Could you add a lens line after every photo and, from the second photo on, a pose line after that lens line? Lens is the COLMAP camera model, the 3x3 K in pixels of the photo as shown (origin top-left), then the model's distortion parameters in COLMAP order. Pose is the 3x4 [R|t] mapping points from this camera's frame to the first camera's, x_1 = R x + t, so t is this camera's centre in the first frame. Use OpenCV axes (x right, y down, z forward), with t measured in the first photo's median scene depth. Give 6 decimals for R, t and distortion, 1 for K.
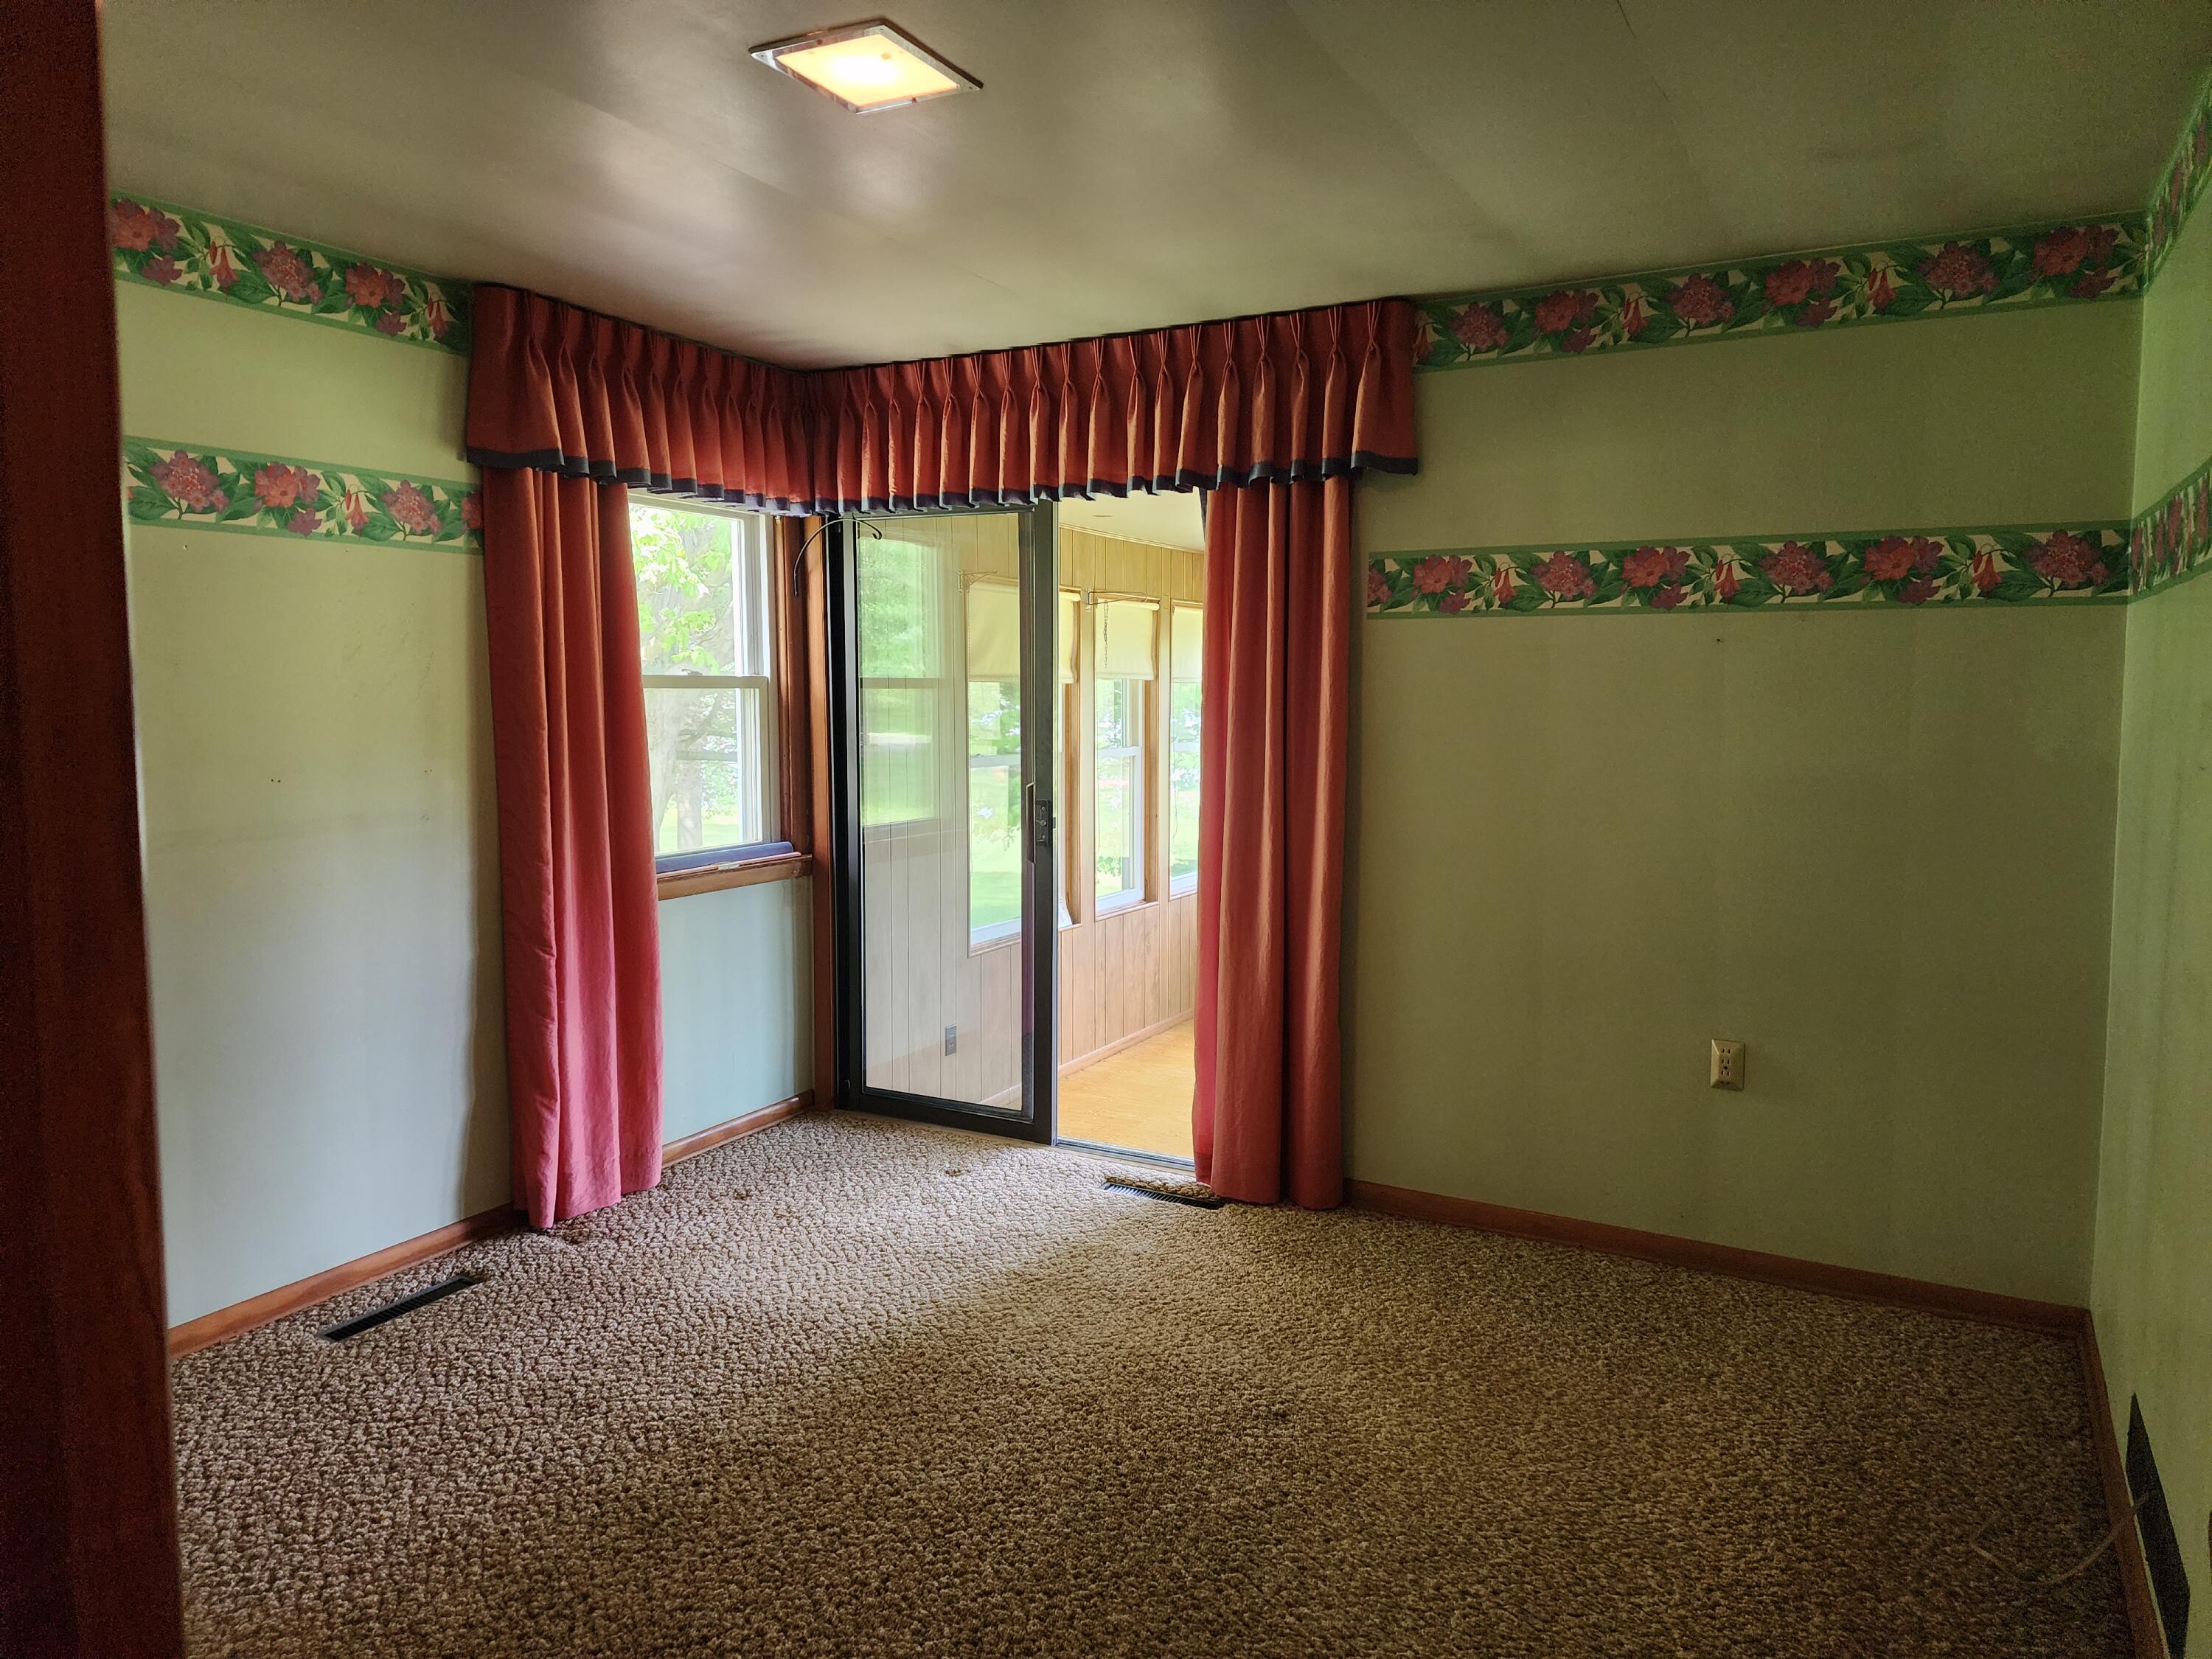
lens RADIAL K [[1475.2, 0, 1106.0], [0, 1475.2, 829.5], [0, 0, 1]] dist [-0.000114, -0.083590]
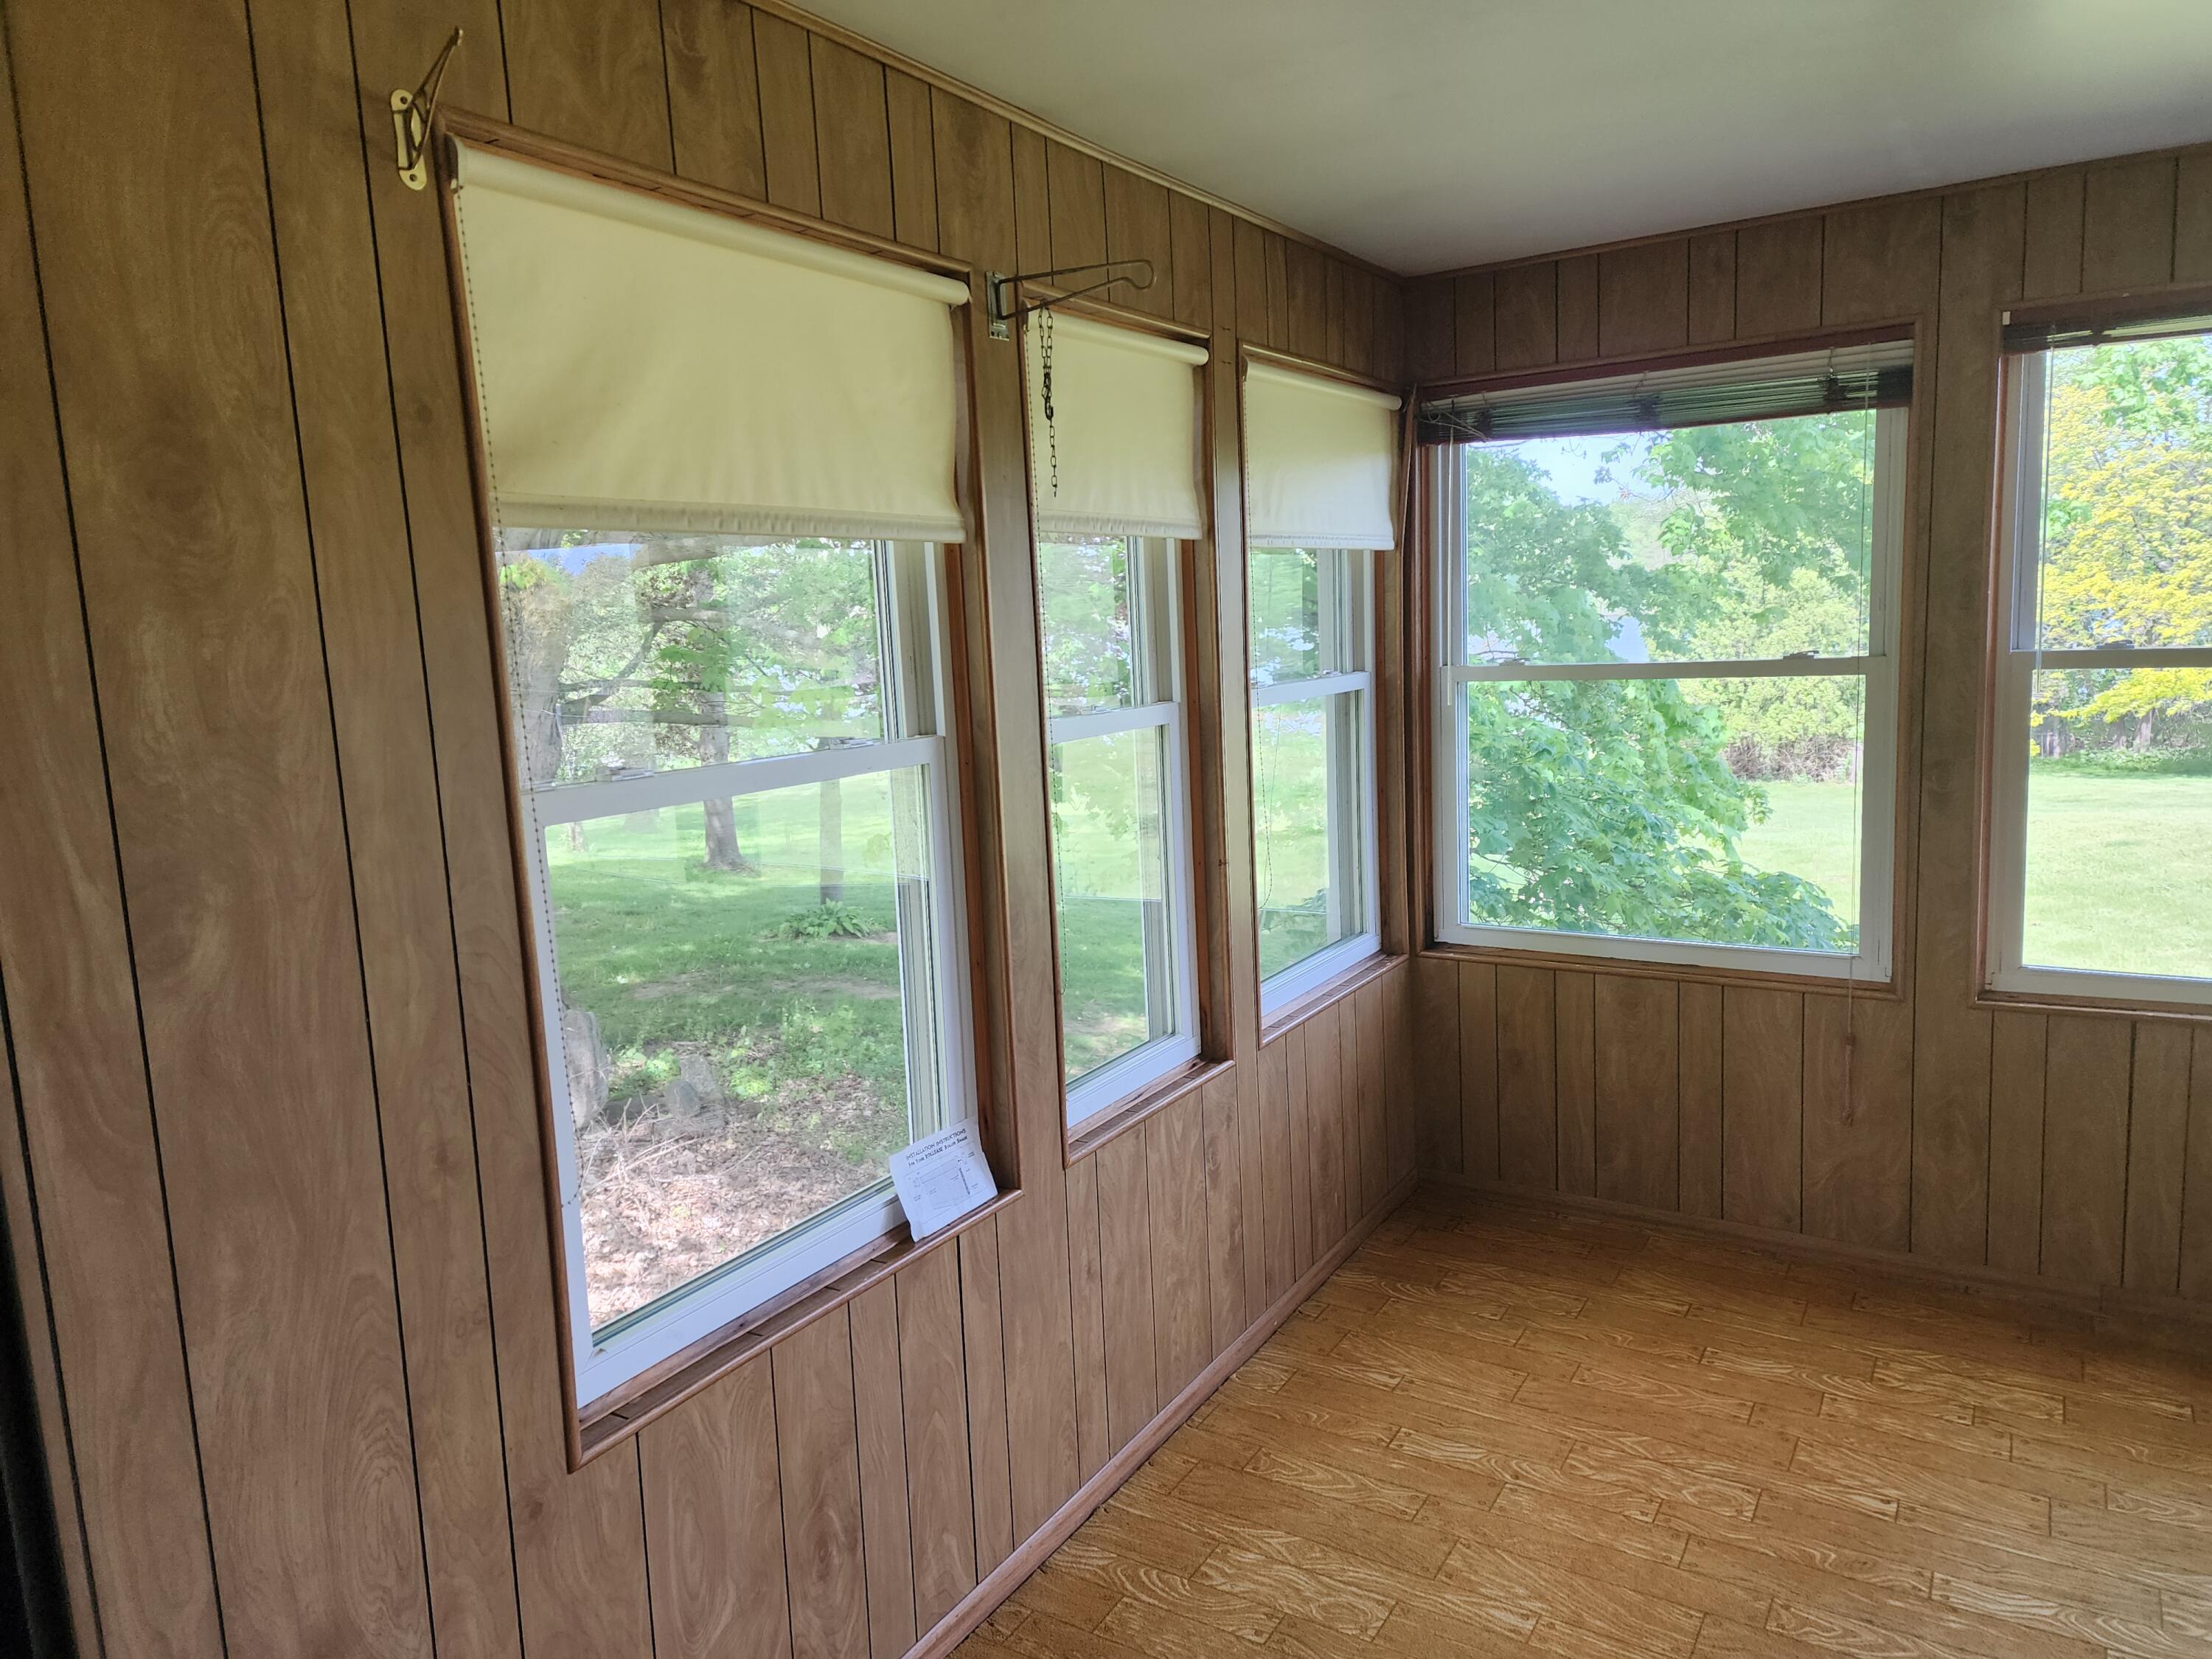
lens RADIAL K [[1475.2, 0, 1106.0], [0, 1475.2, 829.5], [0, 0, 1]] dist [-0.000114, -0.083590]
pose [[0.996490, -0.034550, -0.076251, 0.034099], [0.037753, 0.998447, 0.040971, -0.038494], [0.074717, -0.043706, 0.996247, 0.585590]]
